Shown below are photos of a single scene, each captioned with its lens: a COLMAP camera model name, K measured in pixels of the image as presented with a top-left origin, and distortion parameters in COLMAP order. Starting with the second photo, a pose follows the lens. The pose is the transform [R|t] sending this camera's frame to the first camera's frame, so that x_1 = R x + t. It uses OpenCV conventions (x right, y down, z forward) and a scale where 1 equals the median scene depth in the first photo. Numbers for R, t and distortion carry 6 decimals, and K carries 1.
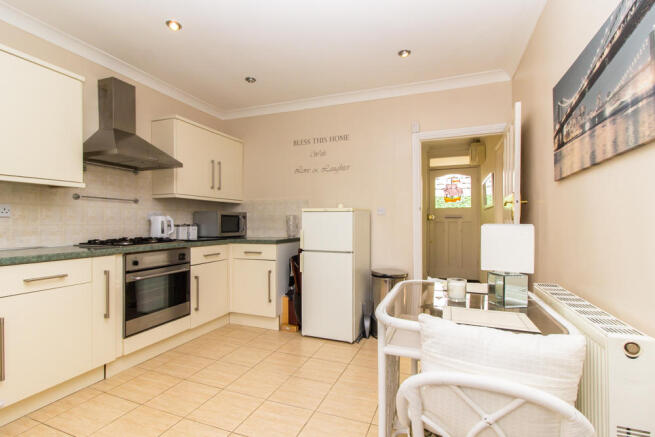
lens RADIAL K [[307.7, 0, 325.1], [0, 307.7, 221.1], [0, 0, 1]] dist [0.007994, 0.000232]
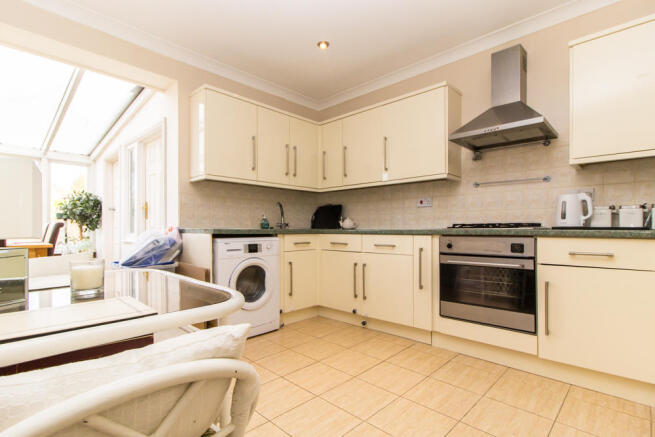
lens RADIAL K [[355.6, 0, 336.8], [0, 355.6, 225.3], [0, 0, 1]] dist [-0.003489, 0.001274]
pose [[-0.406752, -0.009036, -0.913494, 0.545767], [0.007612, 0.999883, -0.013280, 0.077831], [0.913507, -0.012355, -0.406636, 1.075845]]
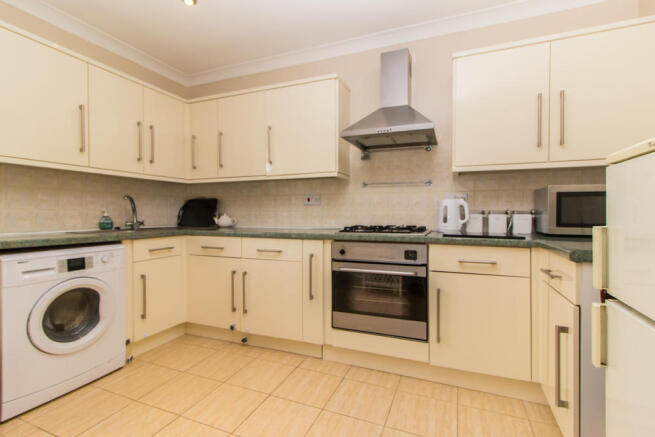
lens RADIAL K [[307.7, 0, 354.3], [0, 307.7, 209.4], [0, 0, 1]] dist [0.007994, 0.000232]
pose [[0.000930, 0.003902, -0.999992, 0.283695], [0.008840, 0.999953, 0.003910, 0.005767], [0.999960, -0.008844, 0.000896, 0.982370]]
